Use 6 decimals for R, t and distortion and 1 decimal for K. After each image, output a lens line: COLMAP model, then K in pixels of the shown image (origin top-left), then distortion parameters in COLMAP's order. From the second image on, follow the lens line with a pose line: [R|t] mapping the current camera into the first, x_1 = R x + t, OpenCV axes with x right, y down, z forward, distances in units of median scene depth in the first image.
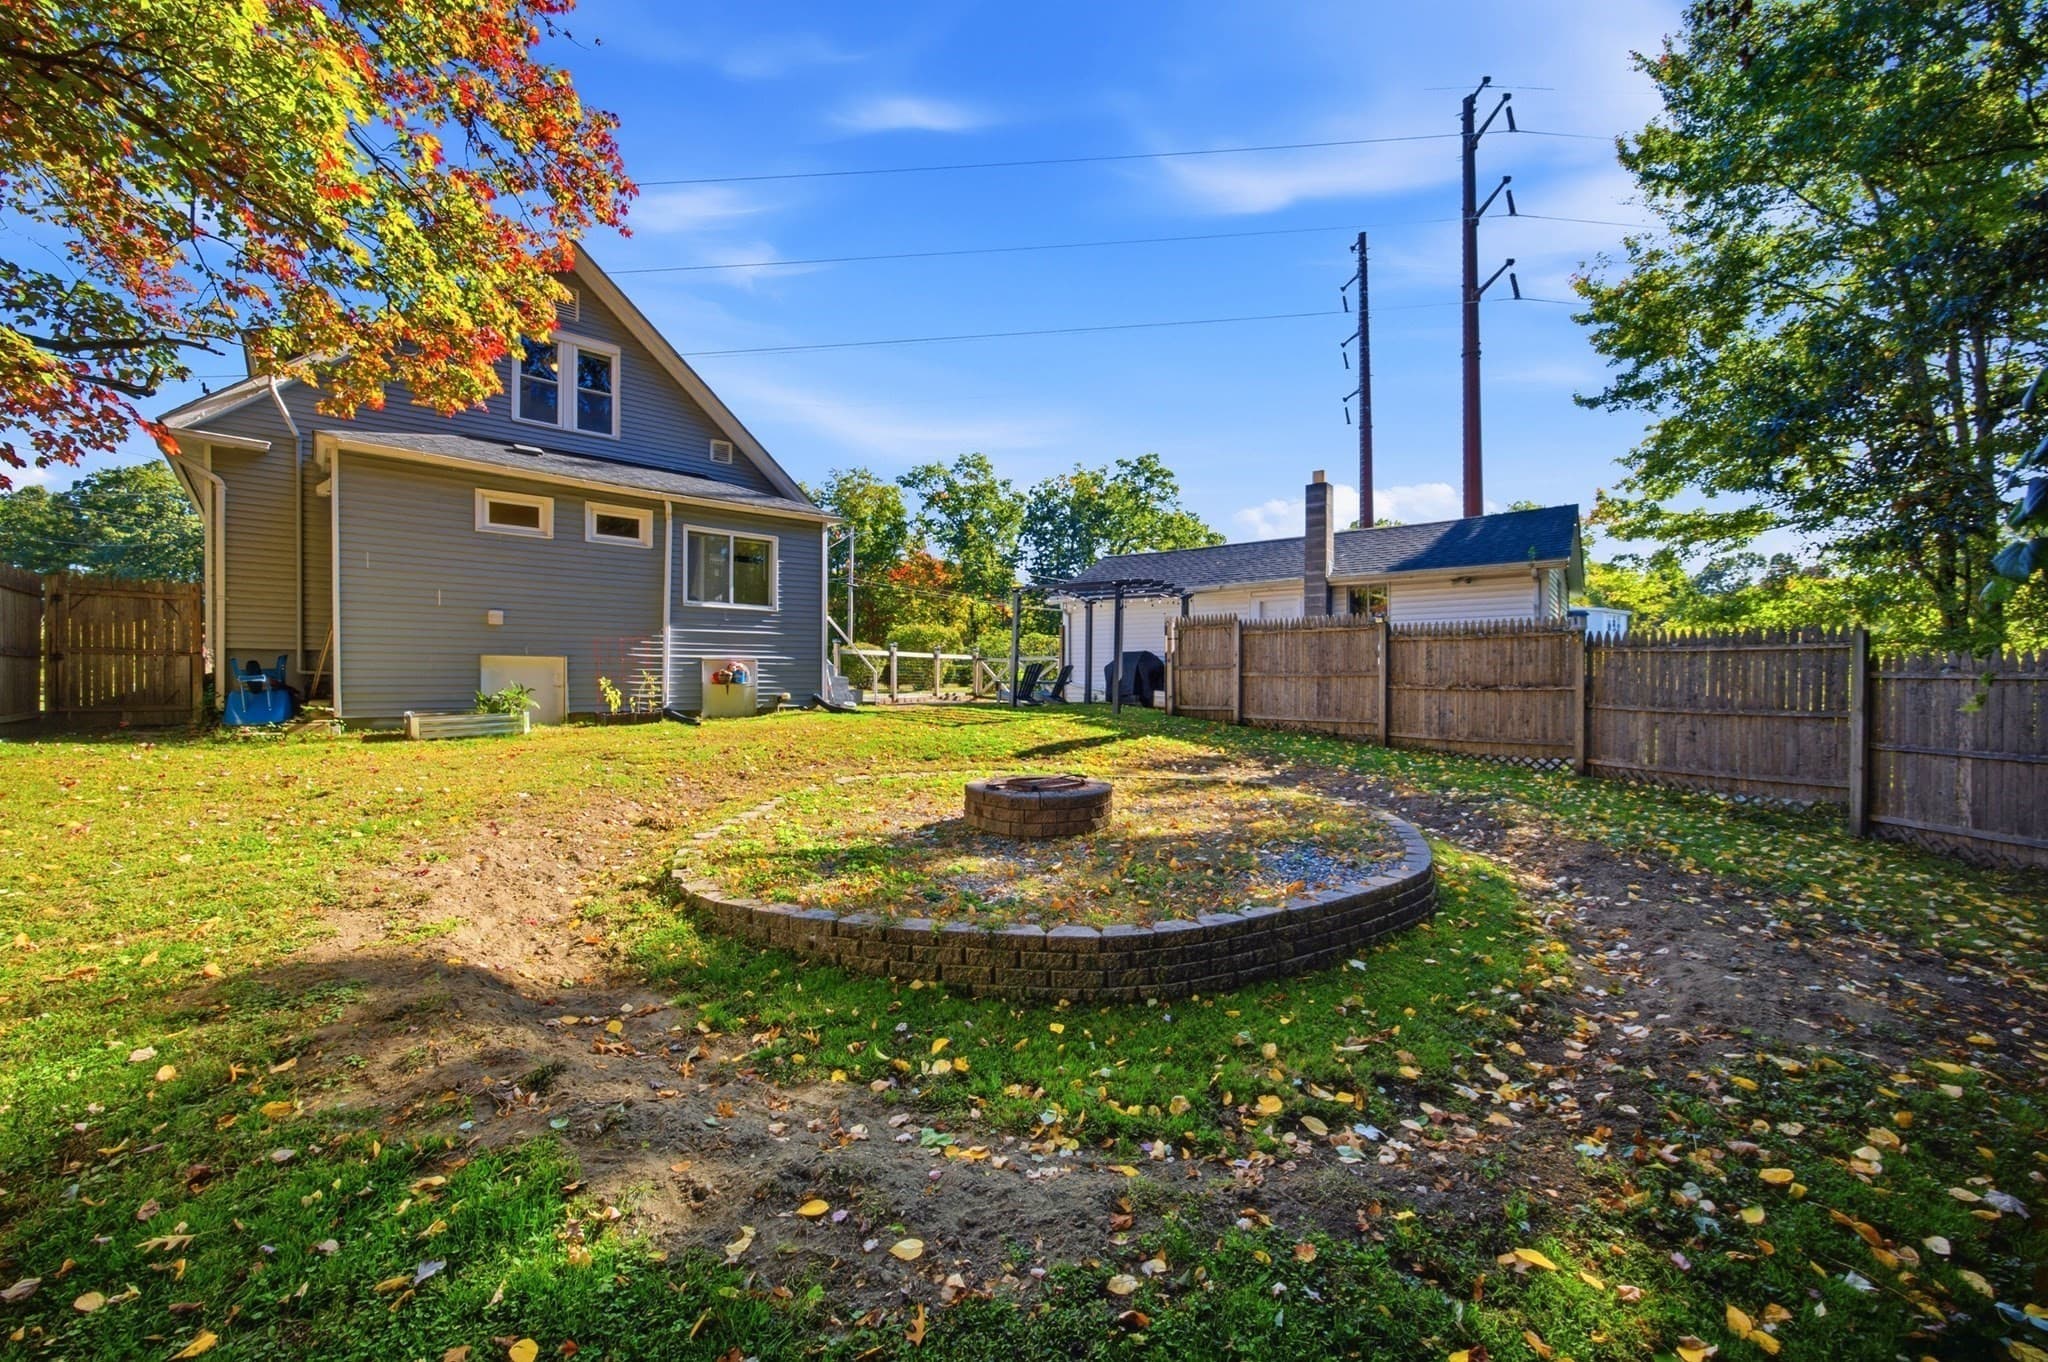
lens RADIAL K [[813.9, 0, 1014.0], [0, 813.9, 686.2], [0, 0, 1]] dist [-0.018757, 0.004289]
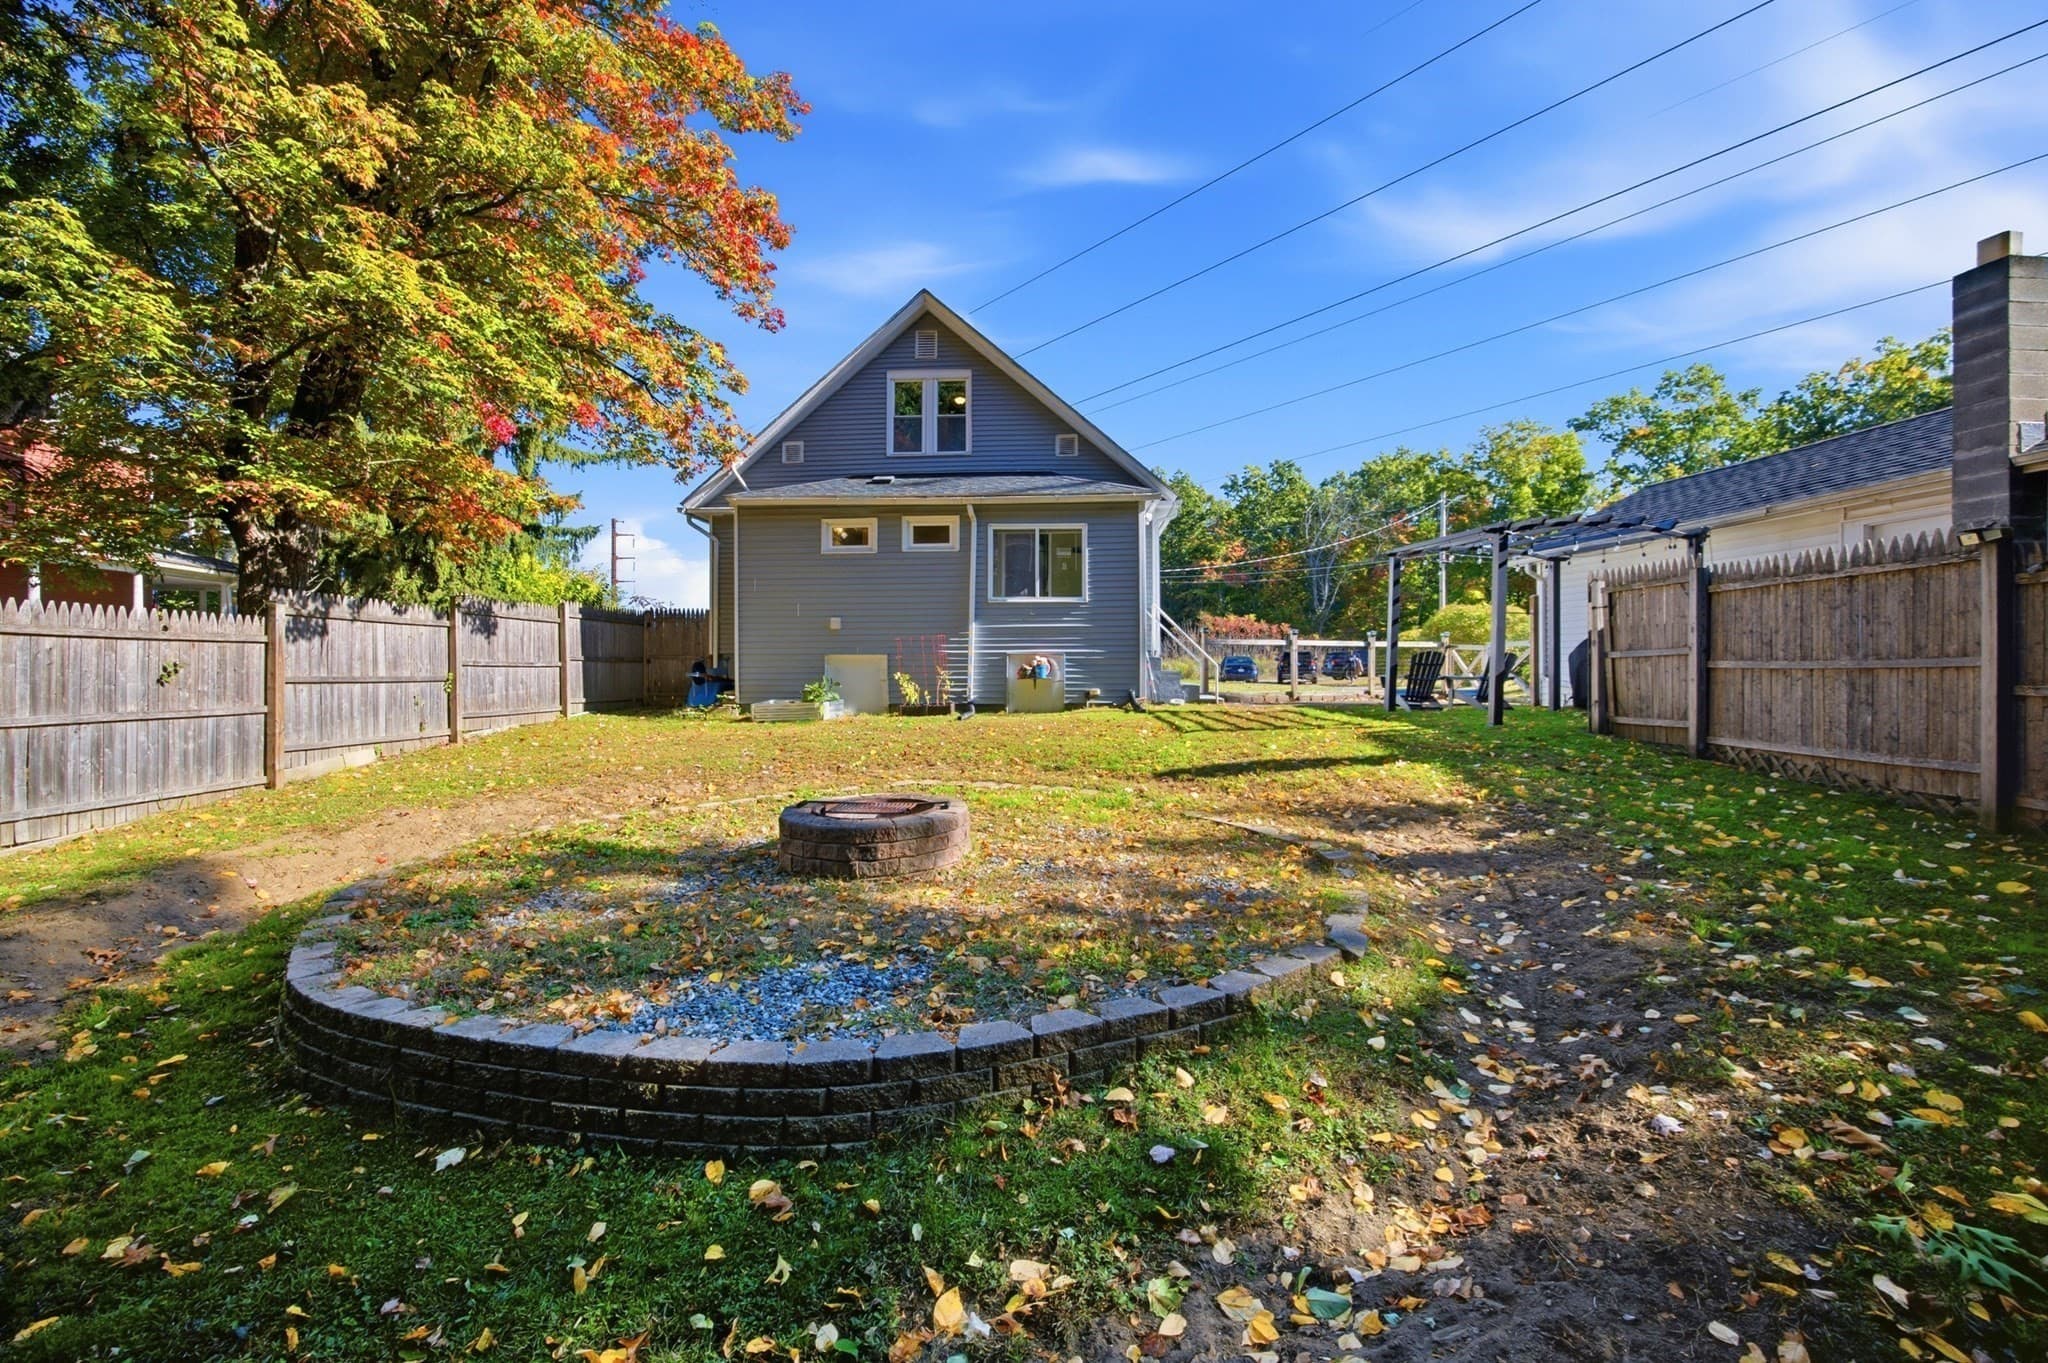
lens RADIAL K [[813.9, 0, 1028.6], [0, 813.9, 677.2], [0, 0, 1]] dist [-0.018757, 0.004289]
pose [[0.694637, 0.003391, -0.719353, 0.361794], [-0.003011, 0.999994, 0.001806, -0.006035], [0.719354, 0.000911, 0.694643, 0.301809]]
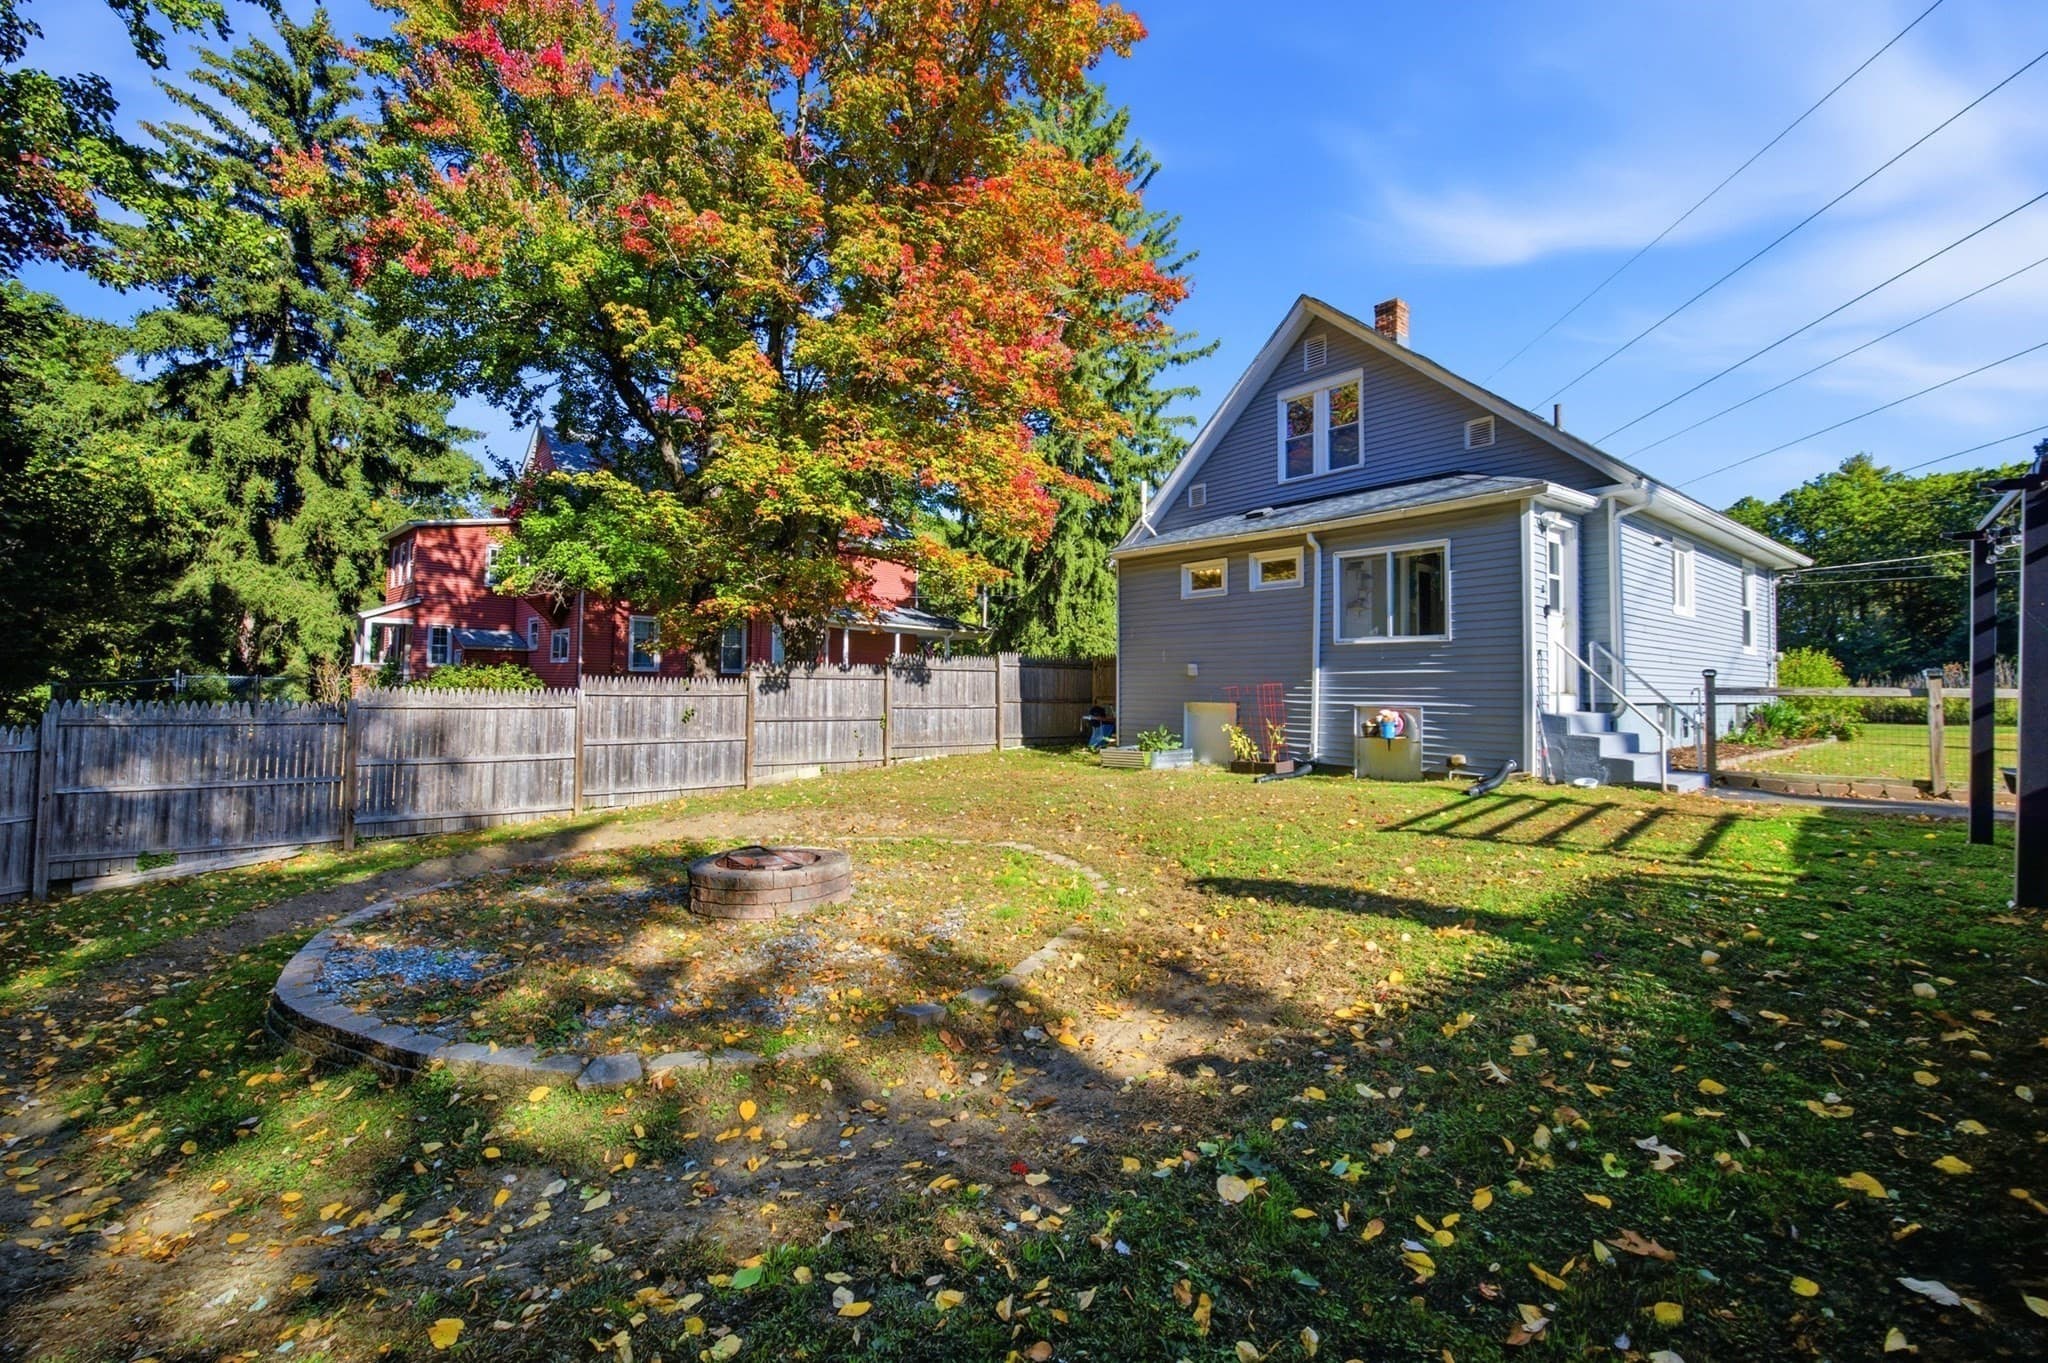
lens RADIAL K [[873.3, 0, 1028.5], [0, 873.3, 661.9], [0, 0, 1]] dist [-0.000689, 0.000049]
pose [[-0.069542, -0.032483, -0.997050, 0.535810], [-0.021028, 0.999295, -0.031089, -0.043193], [0.997357, 0.018804, -0.070176, 0.707938]]
